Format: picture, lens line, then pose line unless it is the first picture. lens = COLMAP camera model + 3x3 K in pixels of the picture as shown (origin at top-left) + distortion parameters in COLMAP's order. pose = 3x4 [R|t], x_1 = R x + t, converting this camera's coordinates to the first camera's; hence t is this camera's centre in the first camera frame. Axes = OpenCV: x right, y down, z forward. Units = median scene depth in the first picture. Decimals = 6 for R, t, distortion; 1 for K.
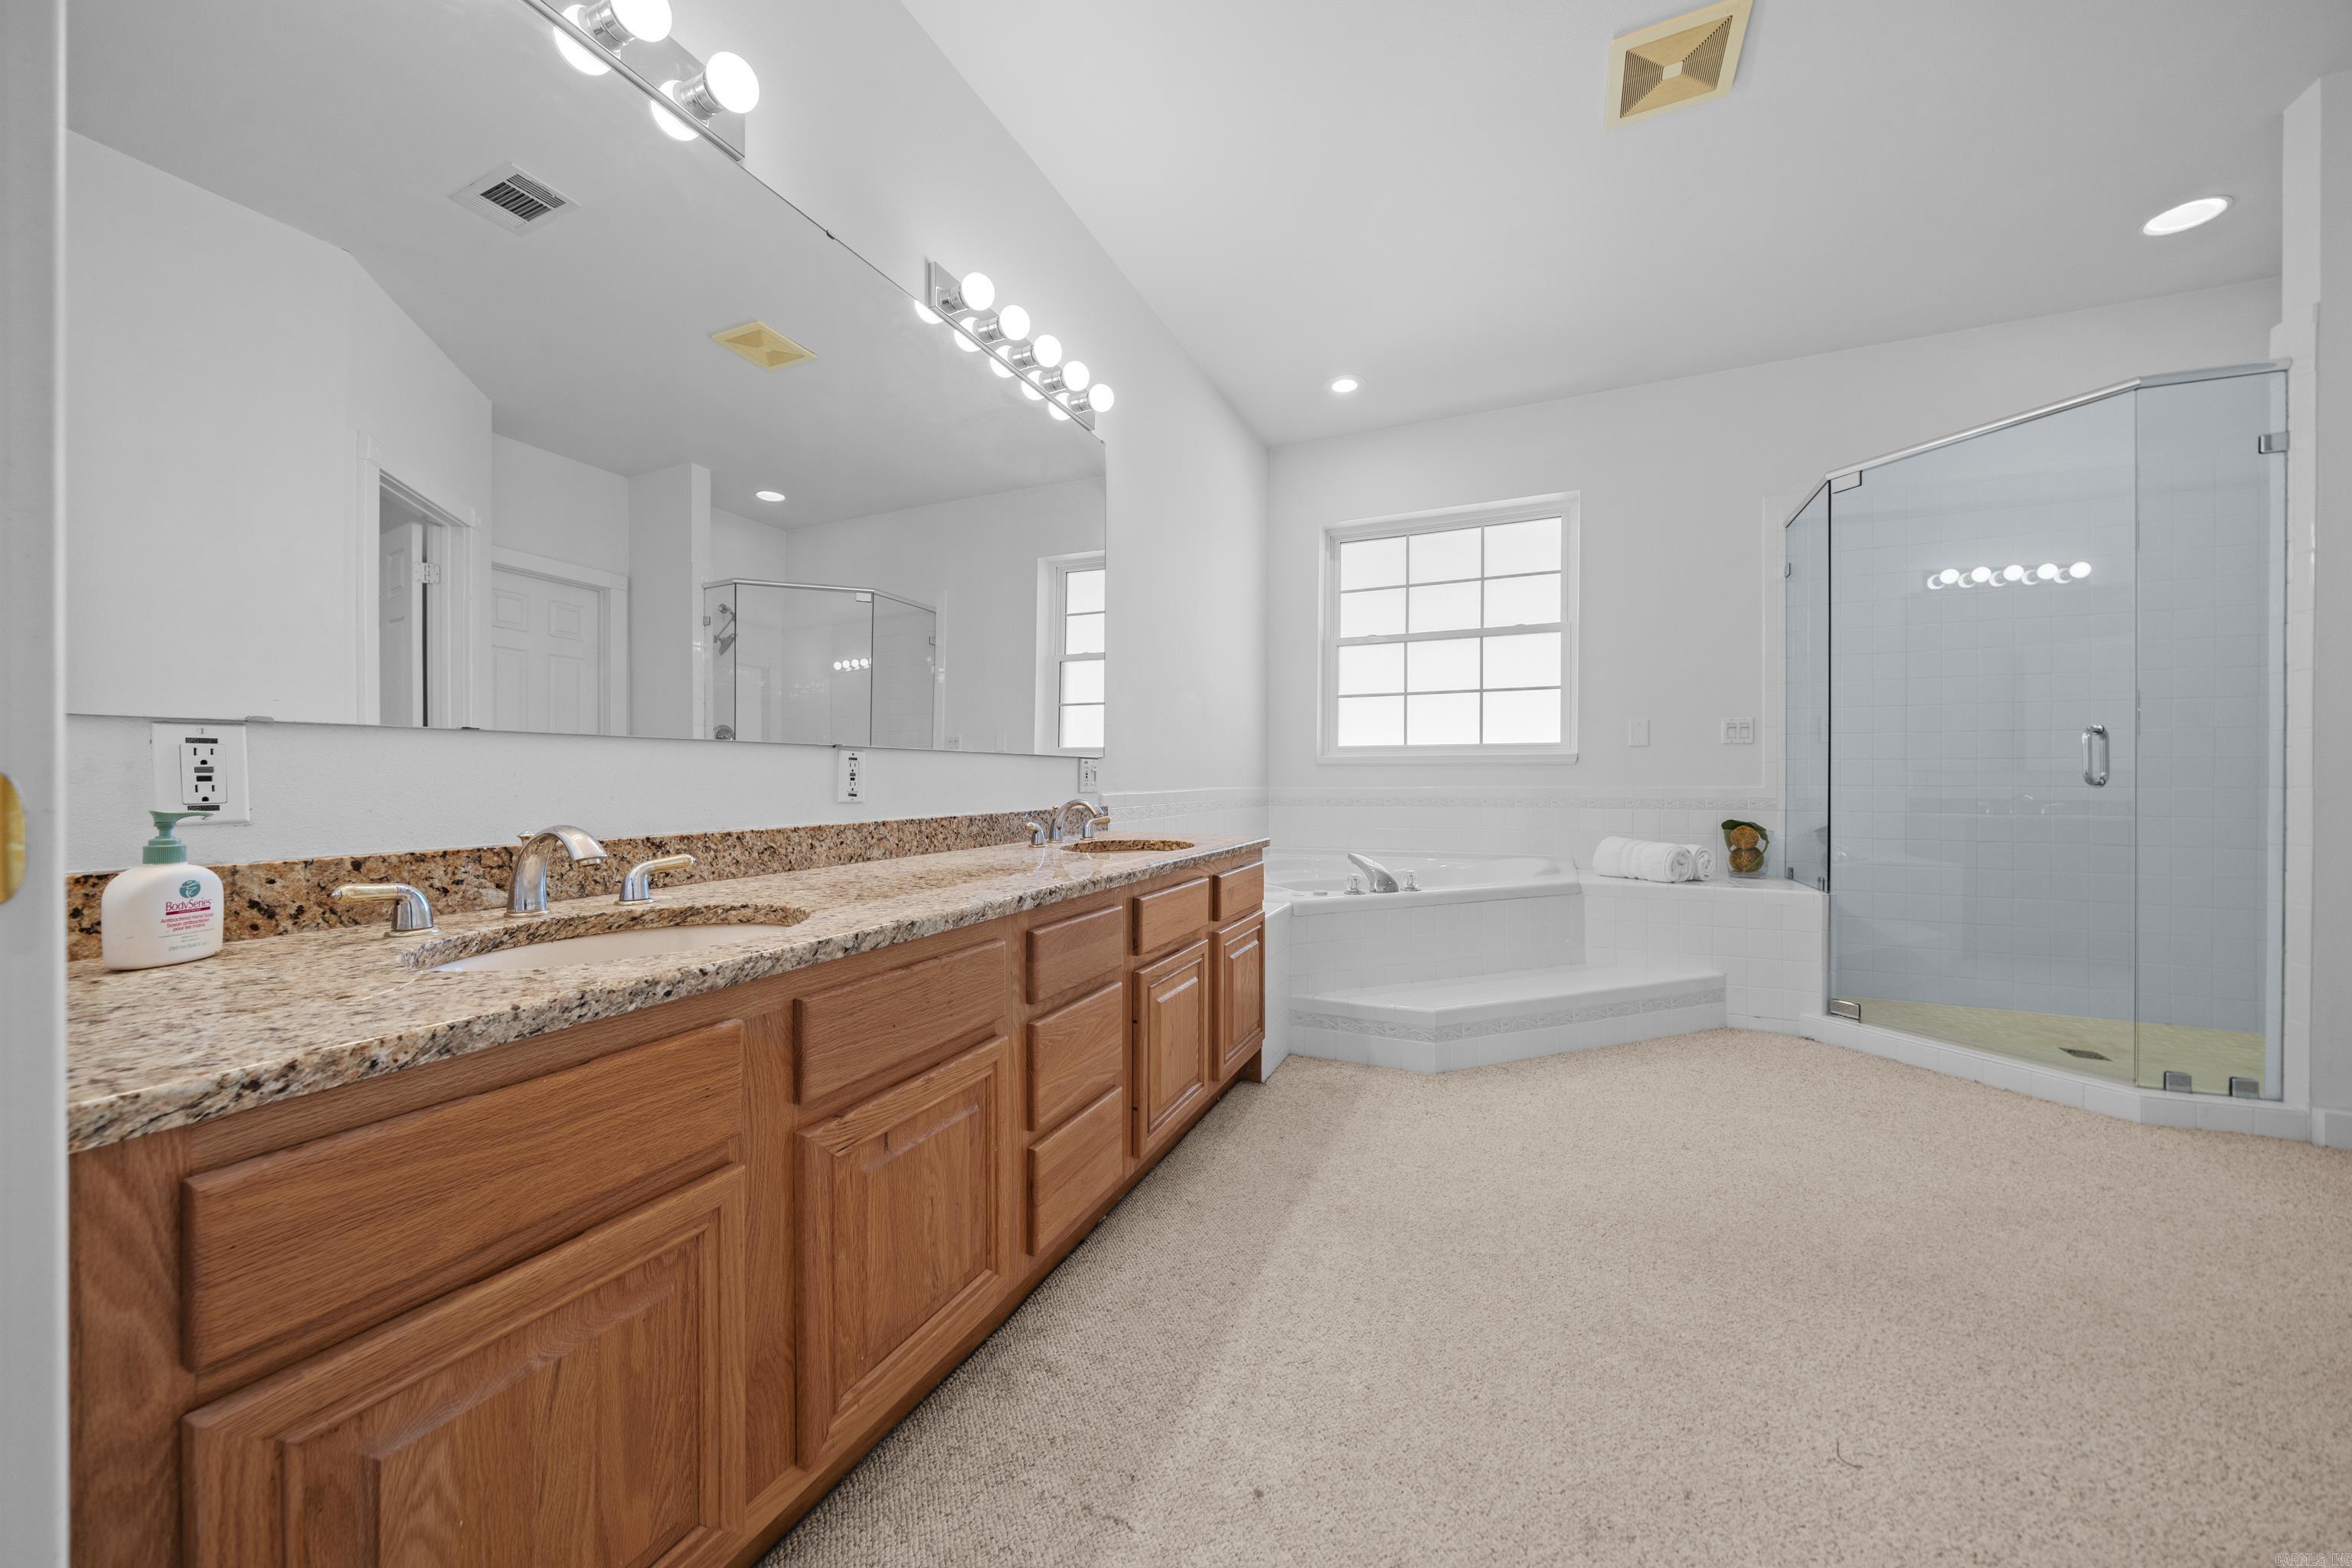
lens RADIAL K [[803.1, 0, 1213.6], [0, 803.1, 777.5], [0, 0, 1]] dist [0.000233, 0.000019]
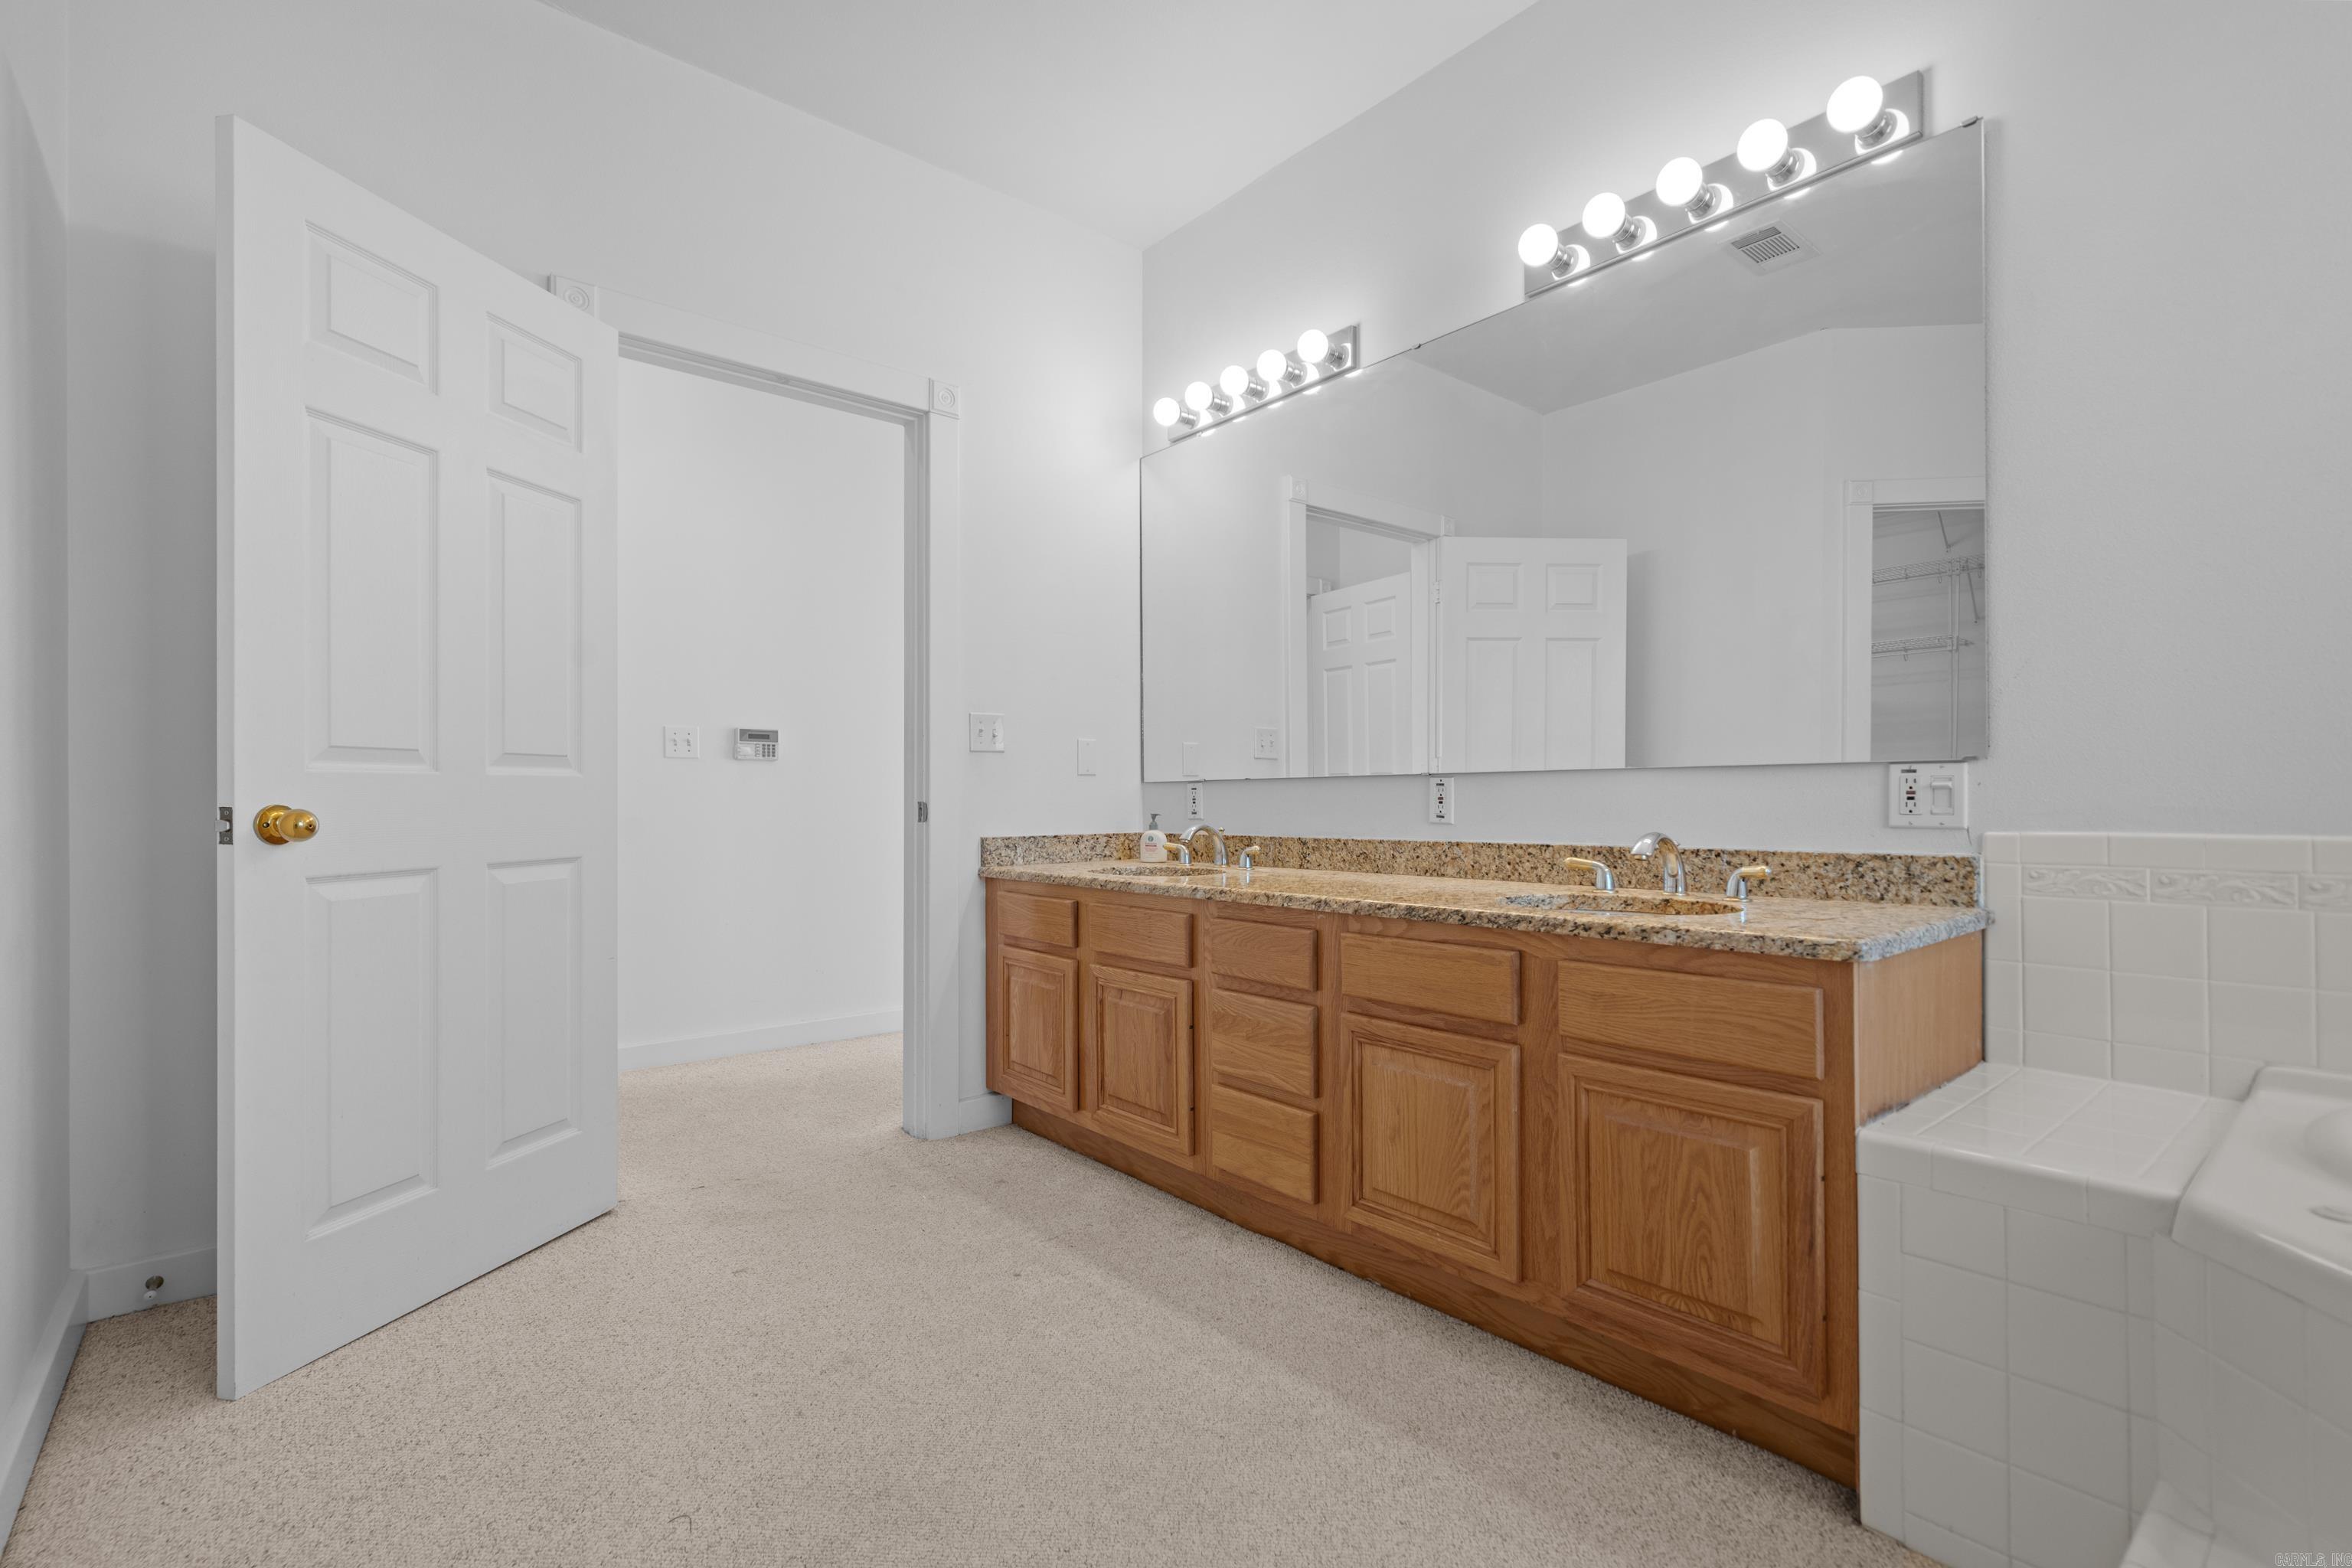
lens RADIAL K [[1101.8, 0, 1176.0], [0, 1101.8, 784.0], [0, 0, 1]] dist [-0.000110, 0.000013]
pose [[-0.474904, -0.015792, -0.879896, 1.102485], [0.001106, 0.999827, -0.018542, 0.004060], [0.880037, -0.009778, -0.474804, 1.422881]]
